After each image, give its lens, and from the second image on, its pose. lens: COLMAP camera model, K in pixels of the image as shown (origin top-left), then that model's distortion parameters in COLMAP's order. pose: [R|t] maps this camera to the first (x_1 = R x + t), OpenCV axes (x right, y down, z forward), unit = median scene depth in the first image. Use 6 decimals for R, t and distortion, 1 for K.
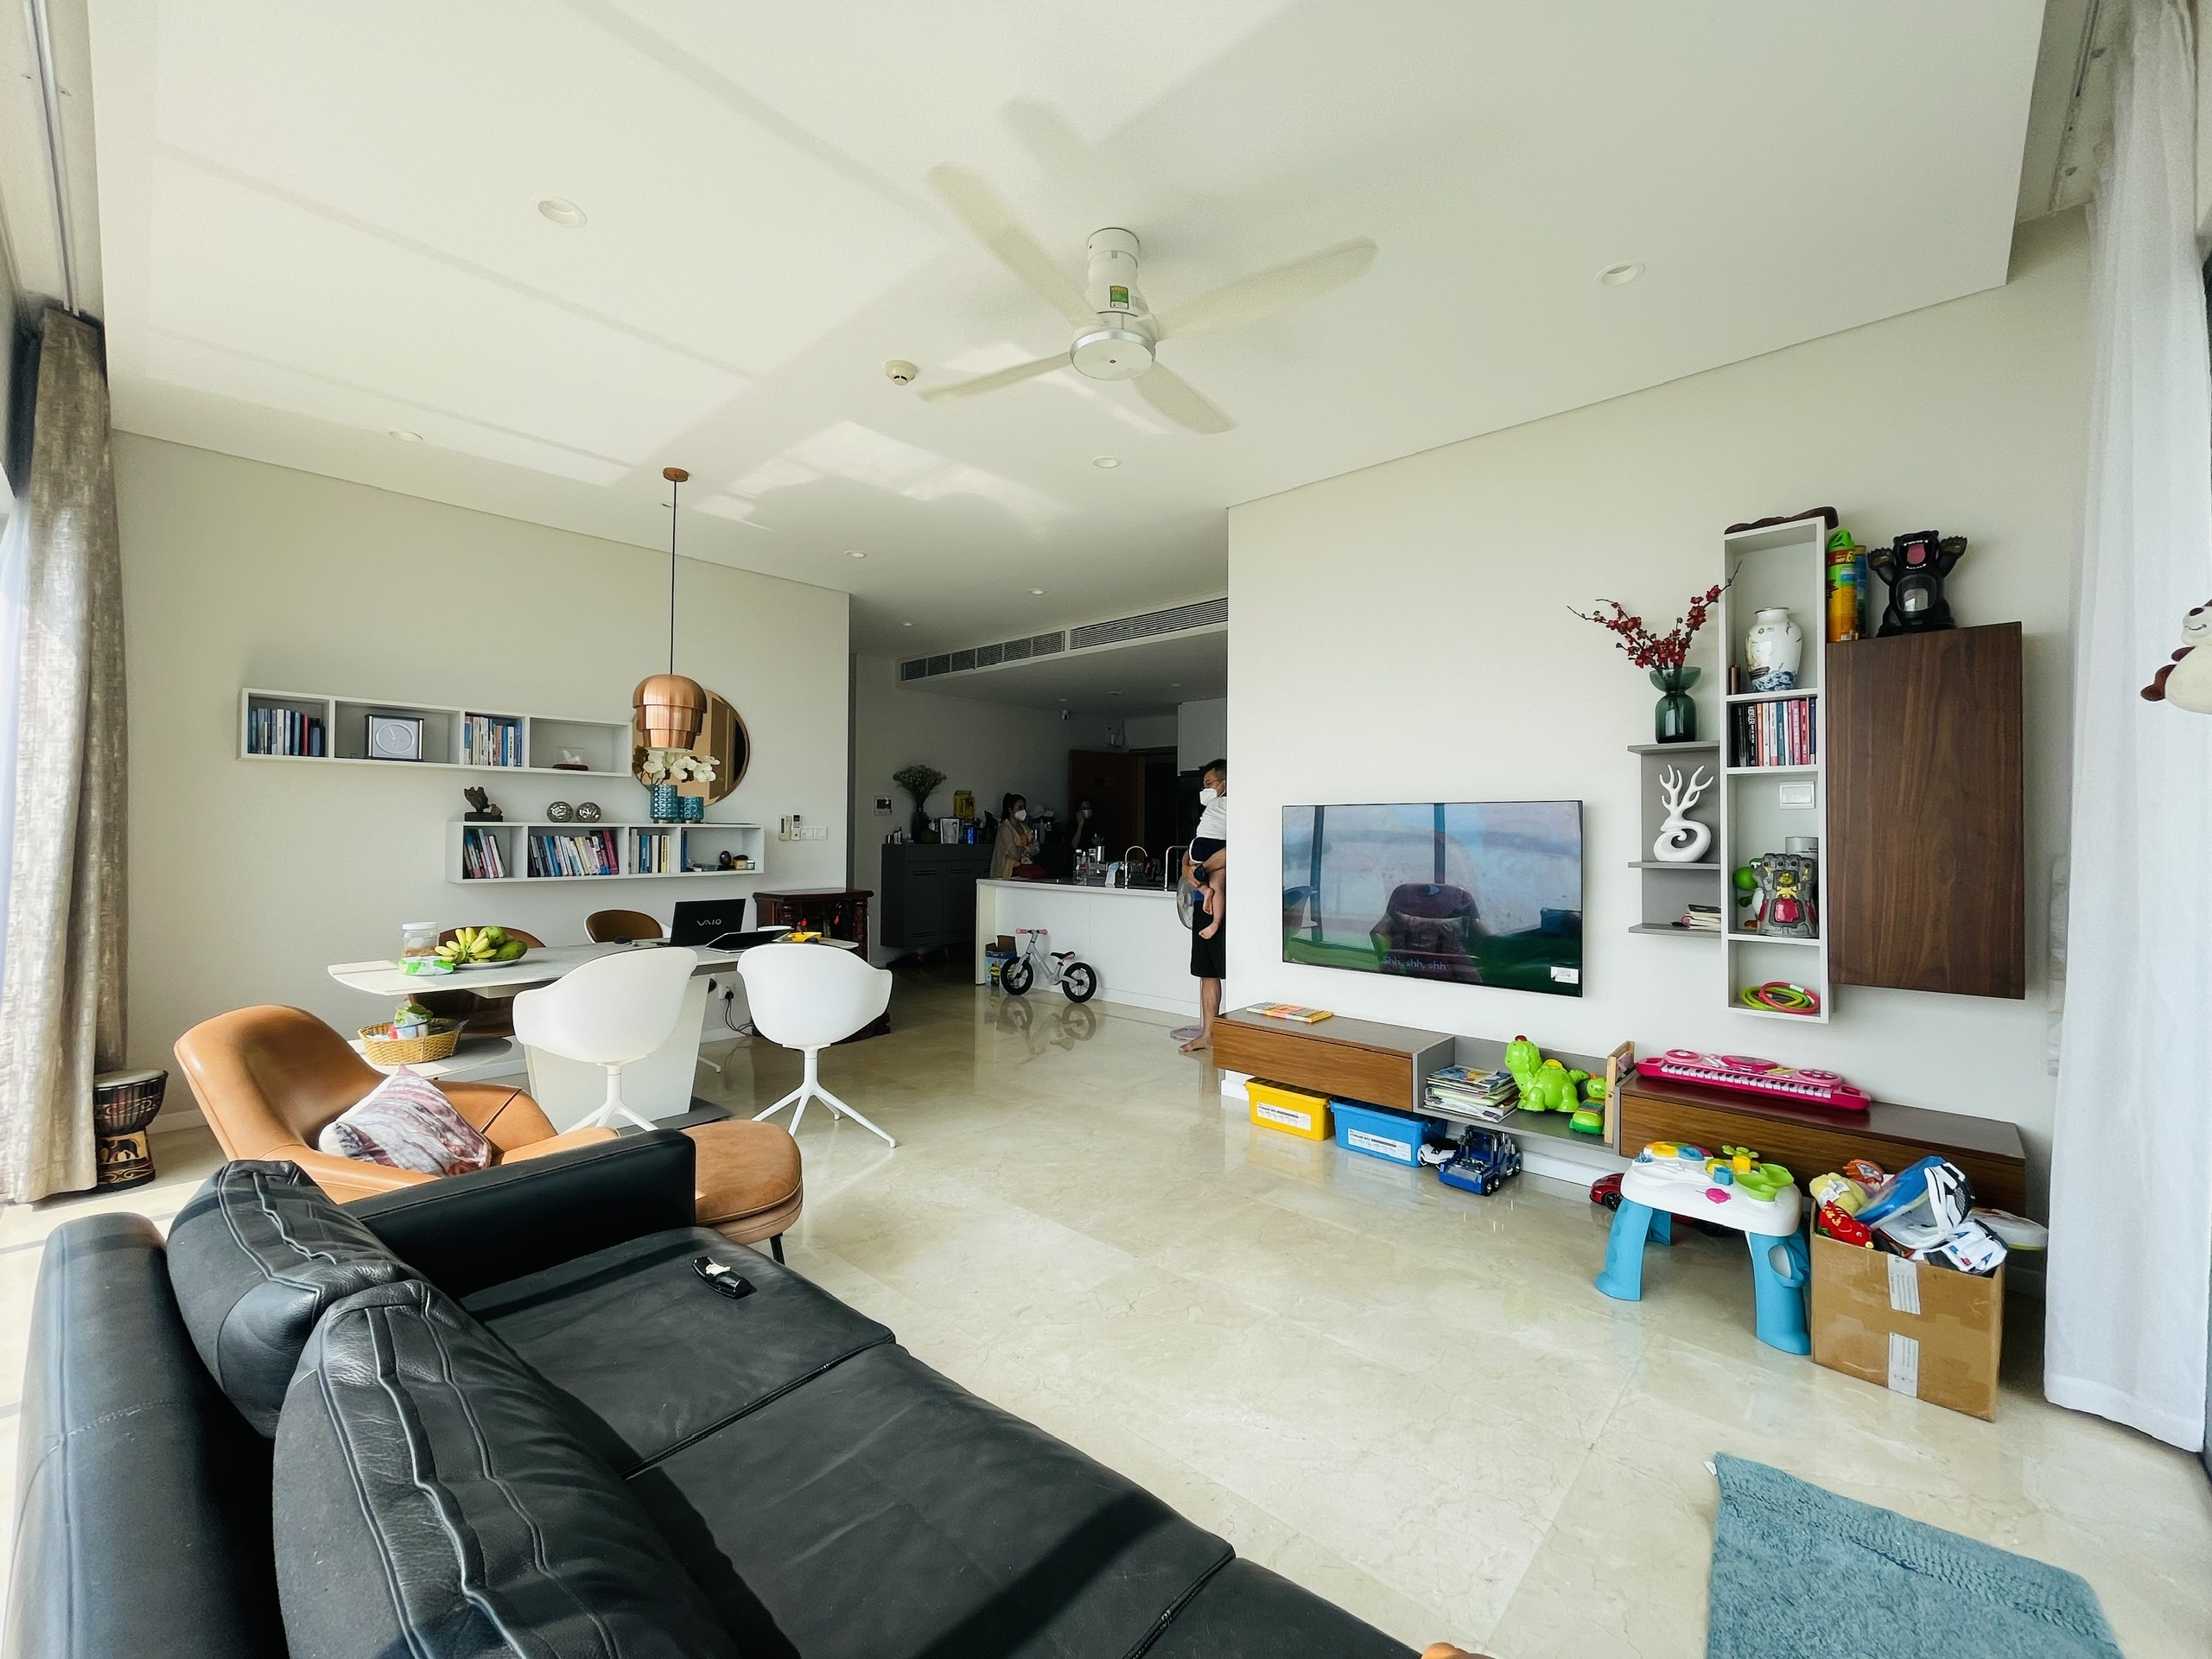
lens RADIAL K [[896.6, 0, 1111.5], [0, 896.6, 832.9], [0, 0, 1]] dist [0.005197, -0.000125]
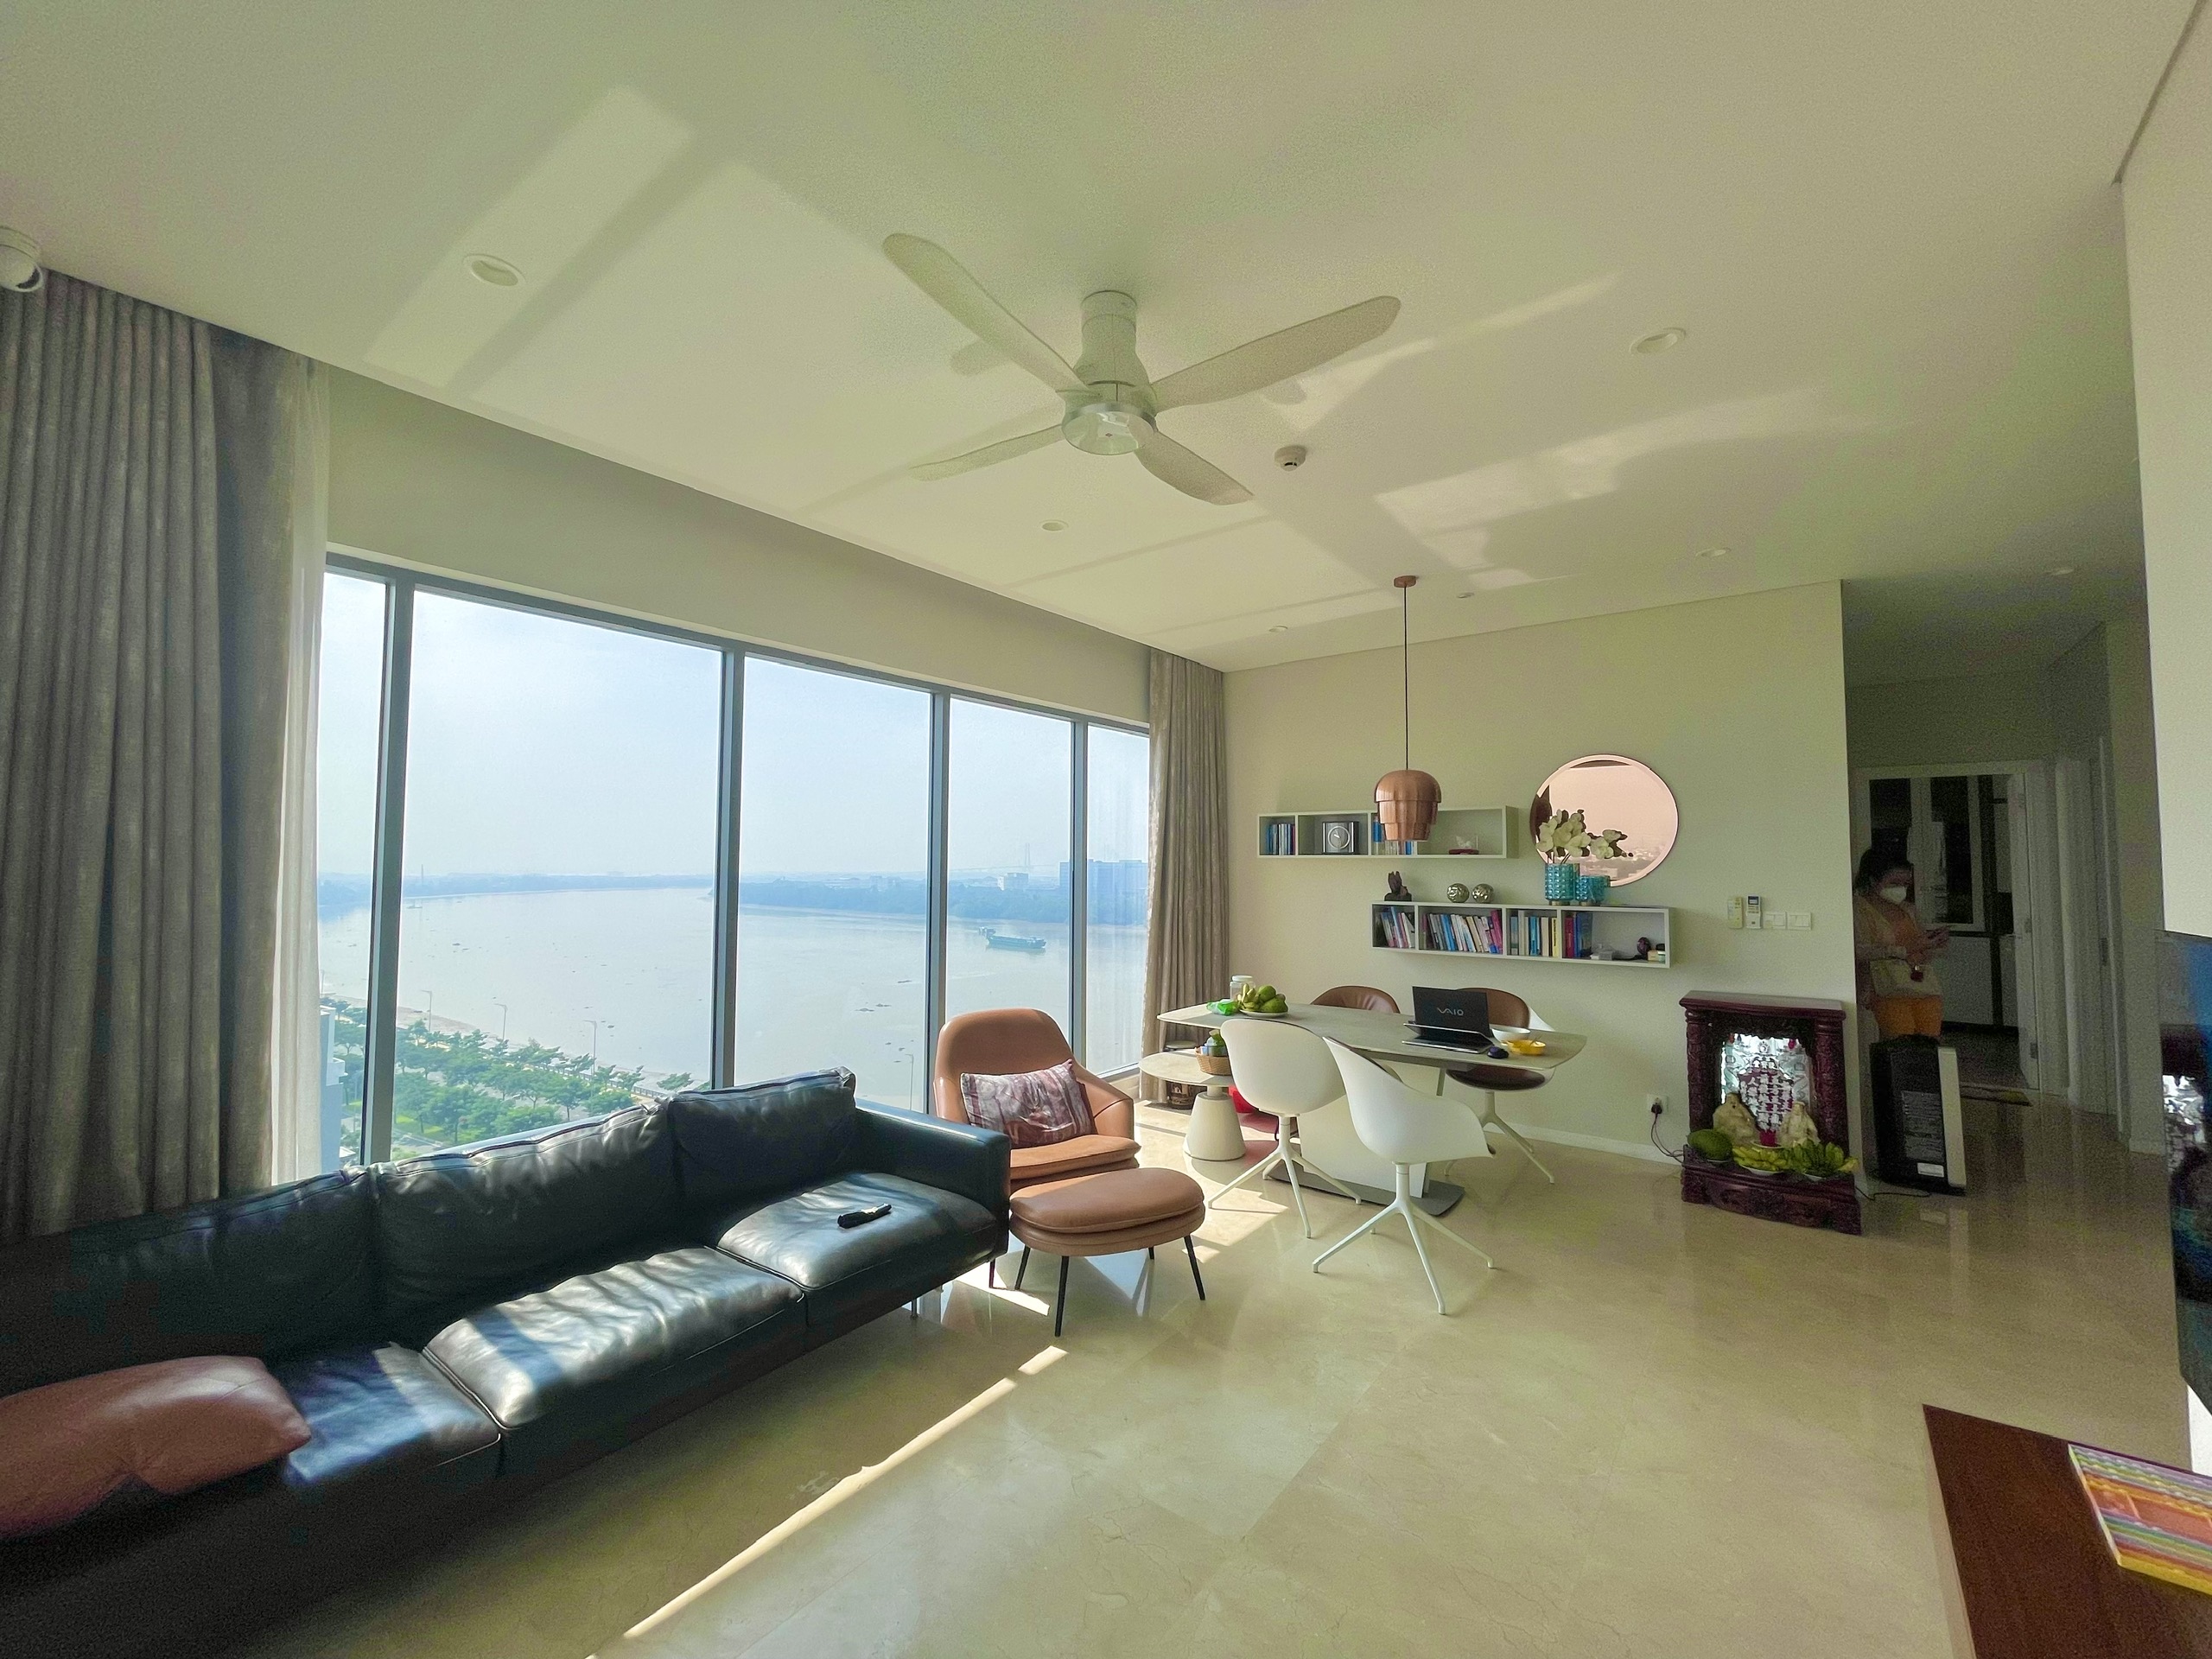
lens RADIAL K [[896.6, 0, 1102.7], [0, 896.6, 833.9], [0, 0, 1]] dist [0.005197, -0.000125]
pose [[0.082284, -0.047424, -0.995480, 0.419729], [-0.007593, 0.998808, -0.048210, -0.036959], [0.996580, 0.011525, 0.081826, 0.442655]]
